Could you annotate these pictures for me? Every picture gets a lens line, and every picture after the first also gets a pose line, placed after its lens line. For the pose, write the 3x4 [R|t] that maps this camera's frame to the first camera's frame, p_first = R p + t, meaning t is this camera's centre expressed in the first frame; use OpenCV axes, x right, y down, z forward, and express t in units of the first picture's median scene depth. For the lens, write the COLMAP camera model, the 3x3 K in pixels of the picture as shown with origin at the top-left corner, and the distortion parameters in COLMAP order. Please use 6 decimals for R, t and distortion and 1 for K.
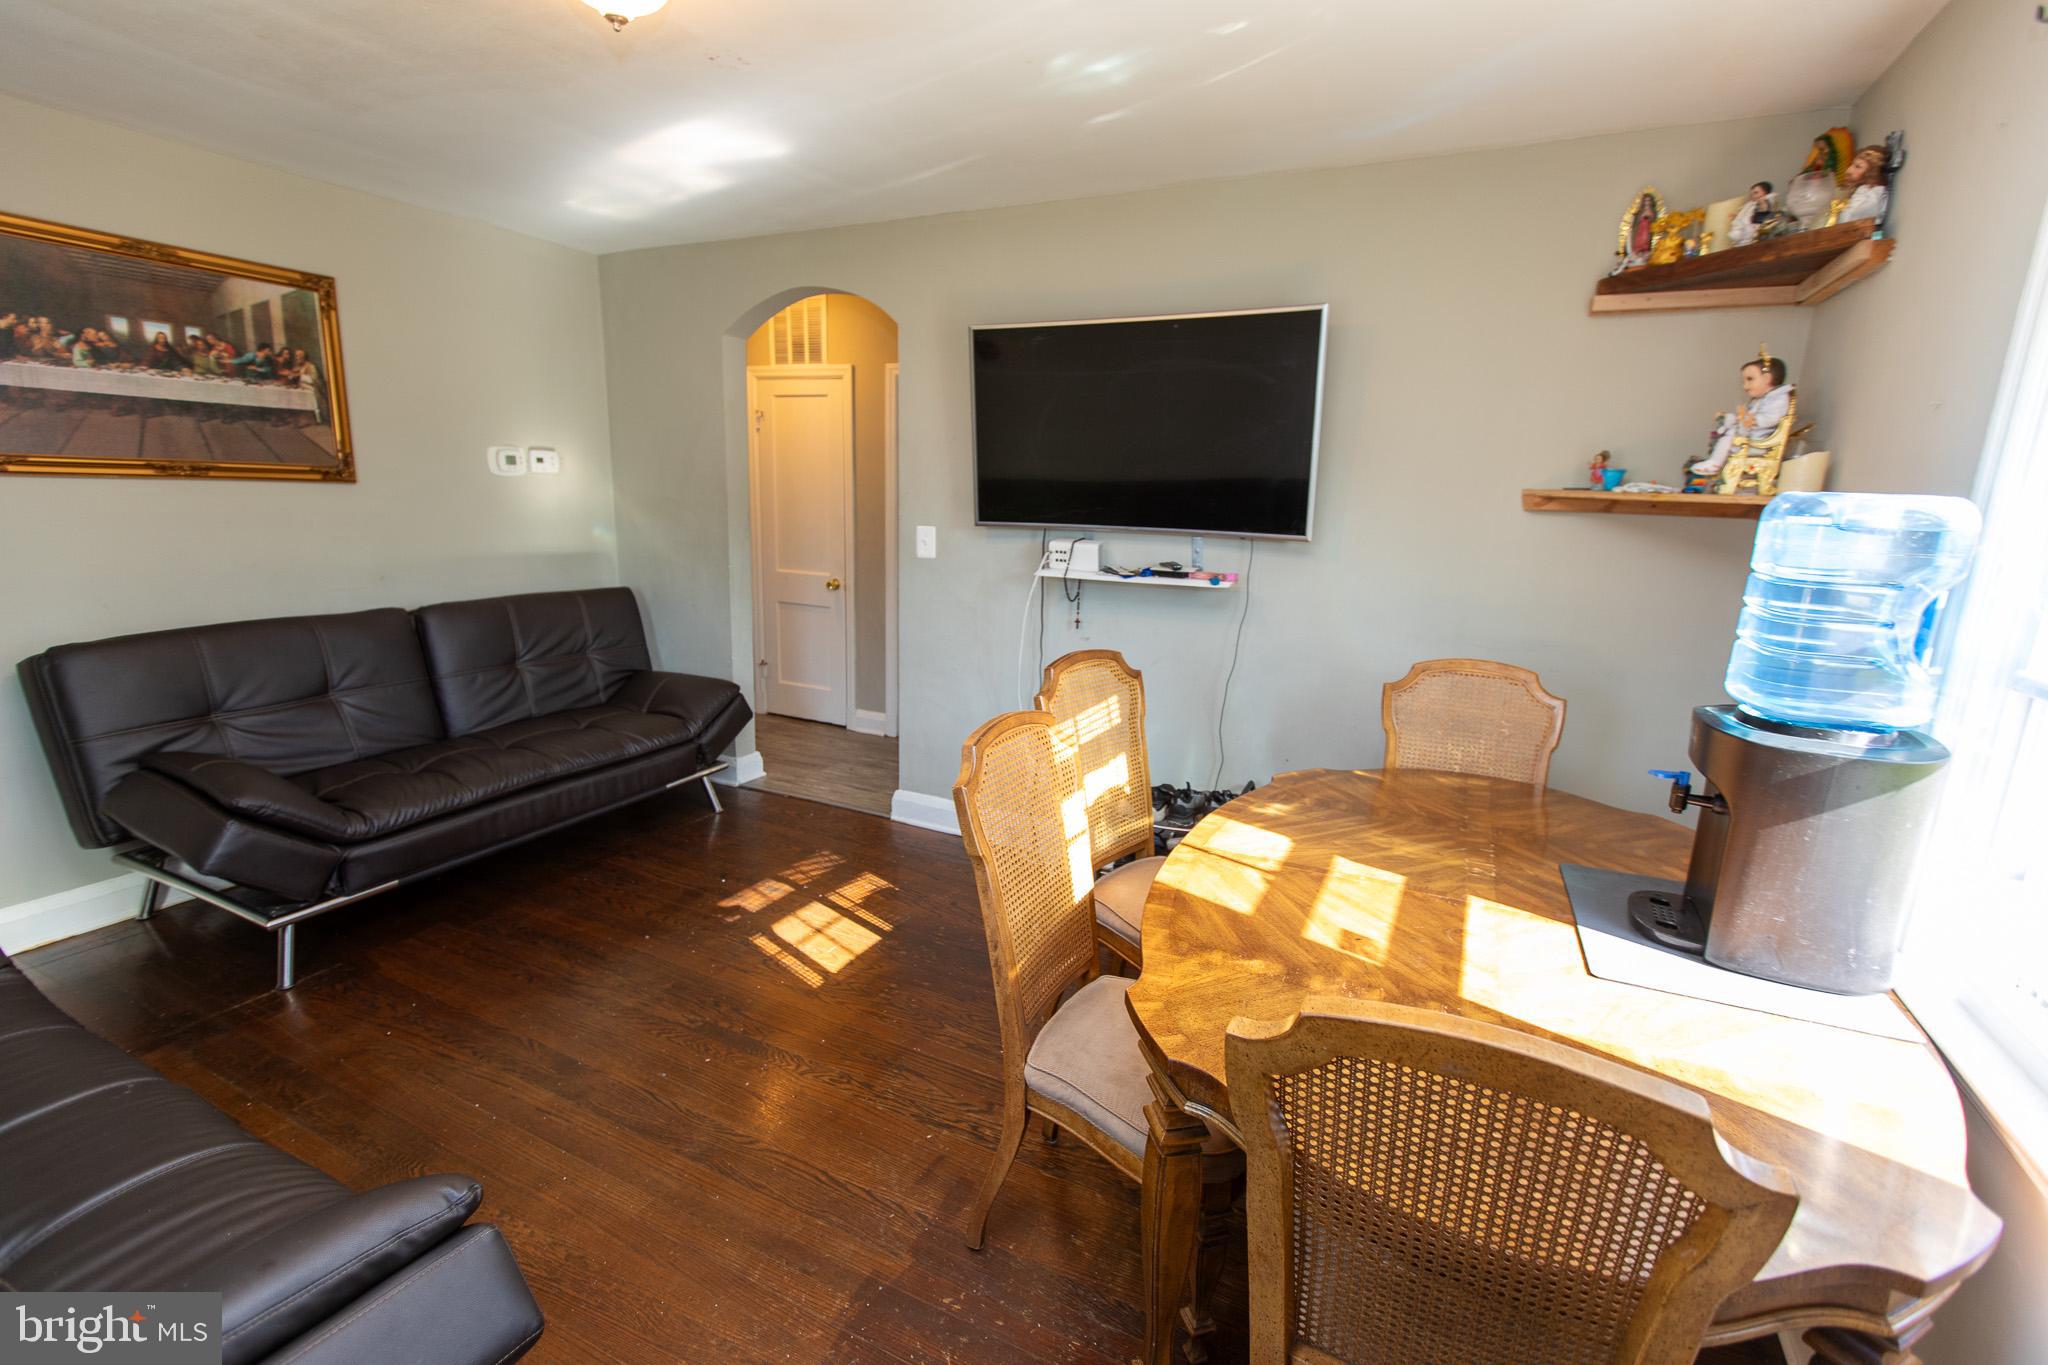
lens RADIAL K [[894.6, 0, 1013.4], [0, 894.6, 681.5], [0, 0, 1]] dist [-0.018297, 0.000824]
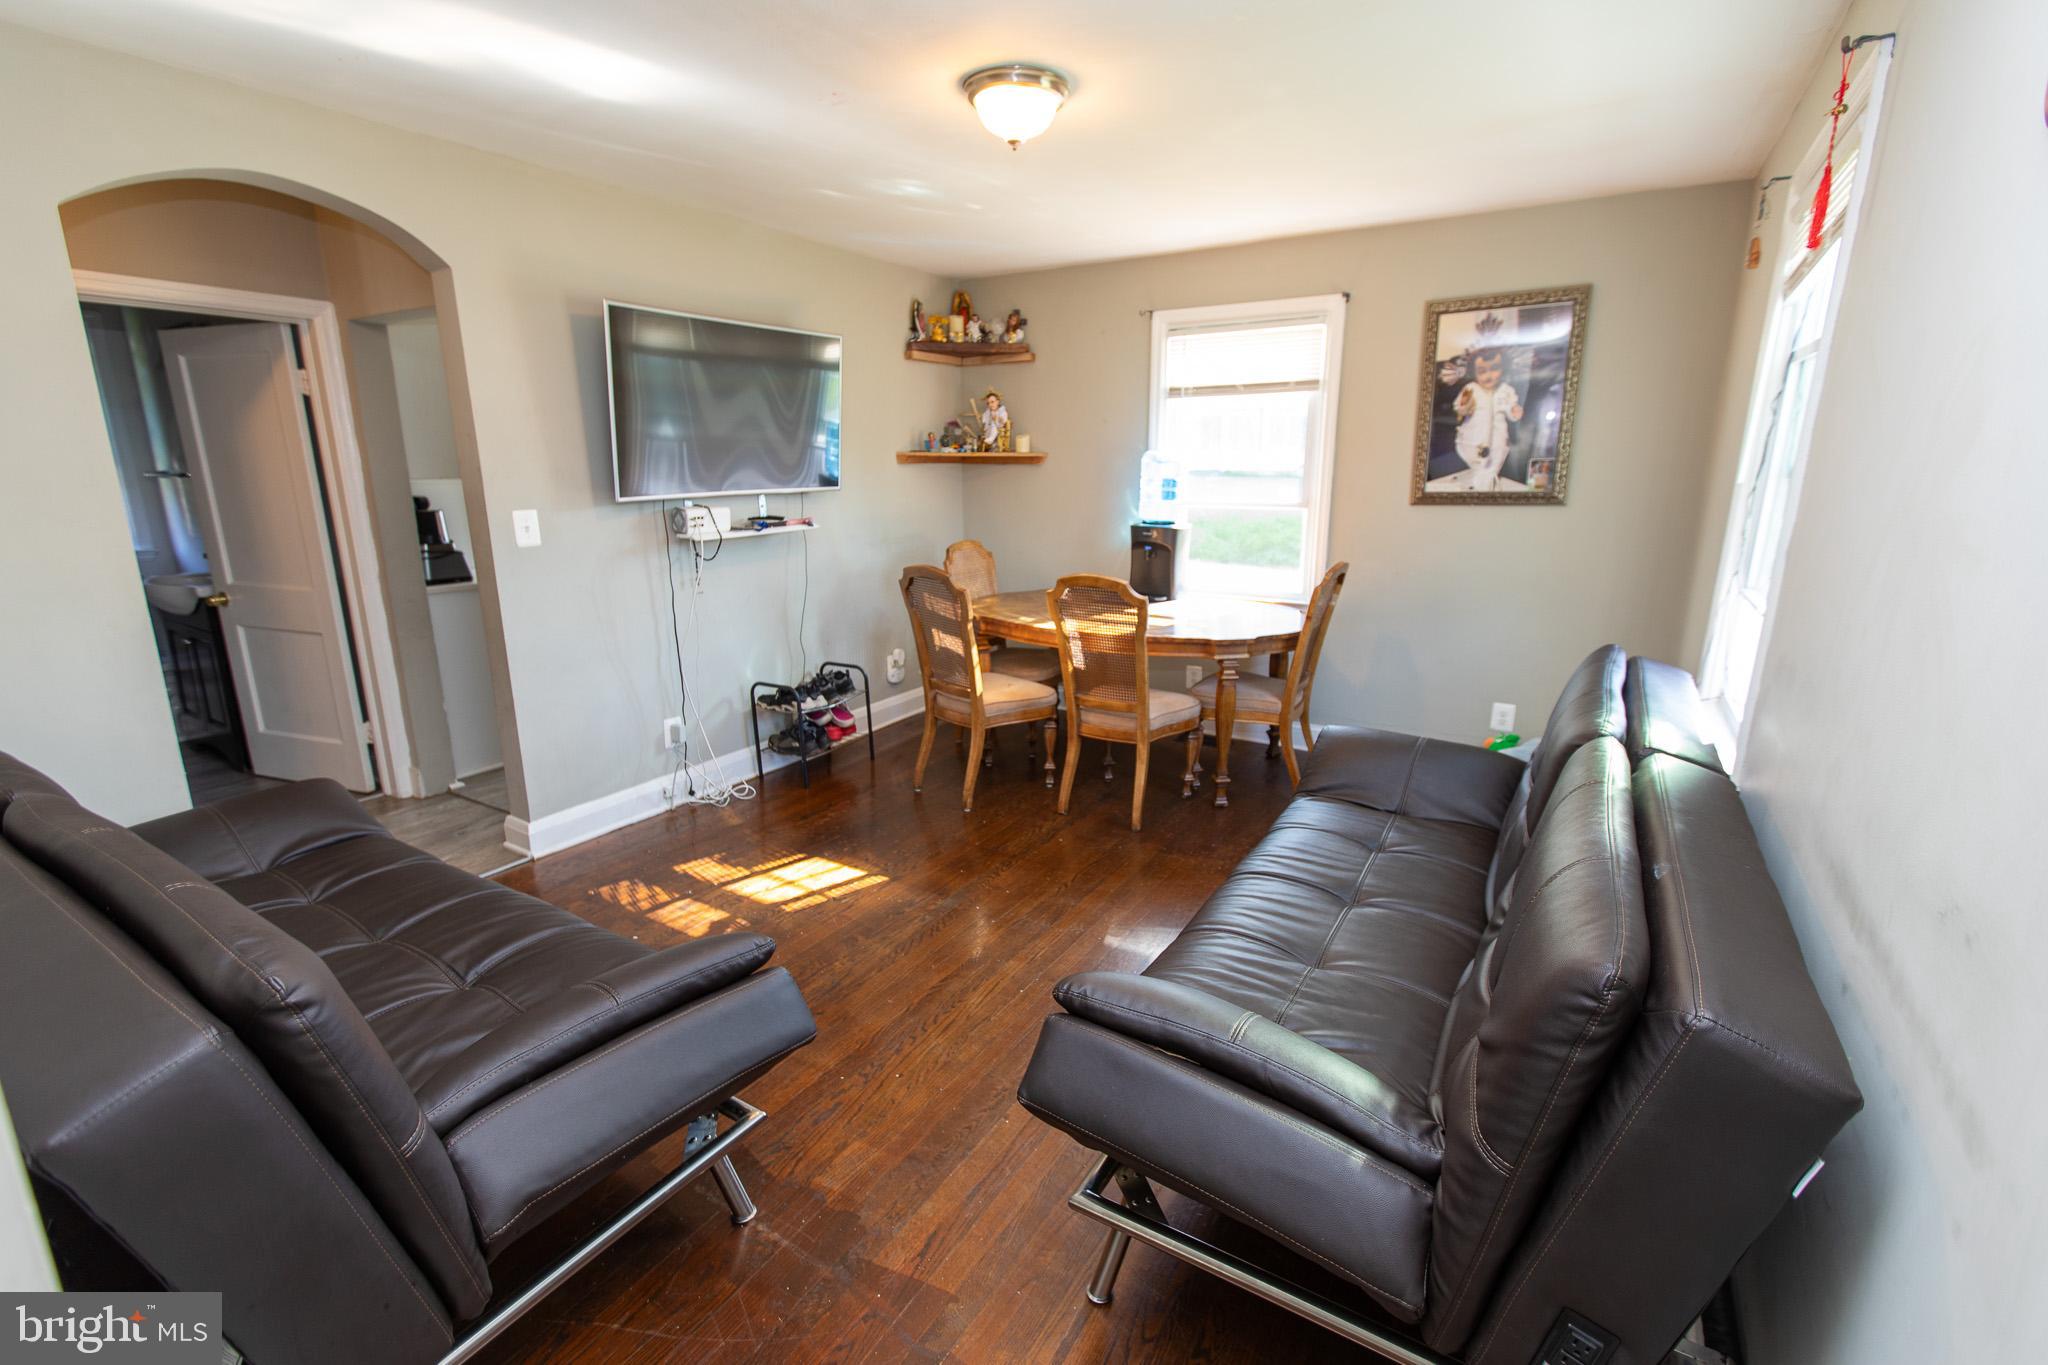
lens RADIAL K [[894.6, 0, 1017.6], [0, 894.6, 684.6], [0, 0, 1]] dist [-0.018297, 0.000824]
pose [[0.082911, -0.265202, 0.960622, -1.198299], [0.225101, 0.944012, 0.241188, -0.144494], [-0.970801, 0.196239, 0.137966, 0.561455]]
